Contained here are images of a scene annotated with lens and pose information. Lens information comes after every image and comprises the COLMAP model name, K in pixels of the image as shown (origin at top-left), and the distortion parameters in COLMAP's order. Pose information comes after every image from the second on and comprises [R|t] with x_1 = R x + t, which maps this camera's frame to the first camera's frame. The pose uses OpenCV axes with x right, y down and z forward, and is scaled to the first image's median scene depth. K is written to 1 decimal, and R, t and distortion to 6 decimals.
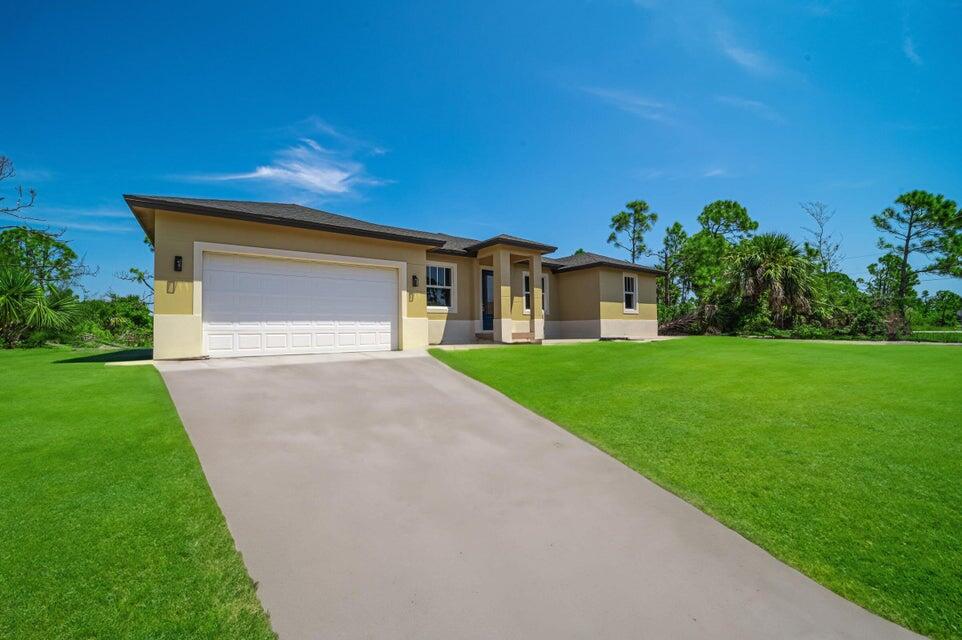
lens RADIAL K [[346.3, 0, 481.0], [0, 346.3, 320.0], [0, 0, 1]] dist [-0.013136, 0.000156]
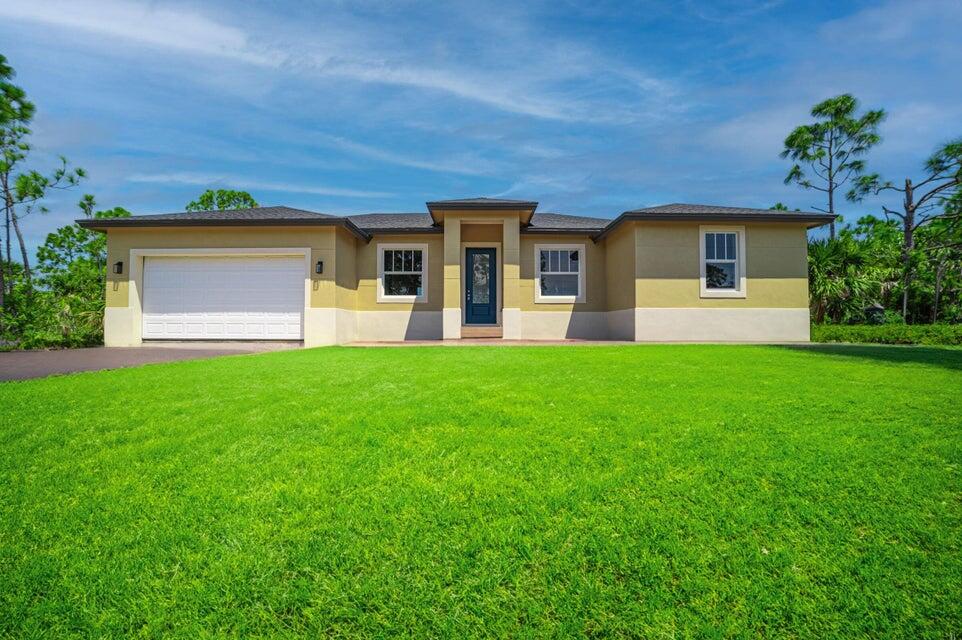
lens RADIAL K [[346.3, 0, 481.0], [0, 346.3, 320.0], [0, 0, 1]] dist [-0.013136, 0.000156]
pose [[0.828450, 0.007356, -0.560015, 0.464103], [0.004568, 0.999792, 0.019889, 0.006098], [0.560044, -0.019035, 0.828244, 0.338289]]
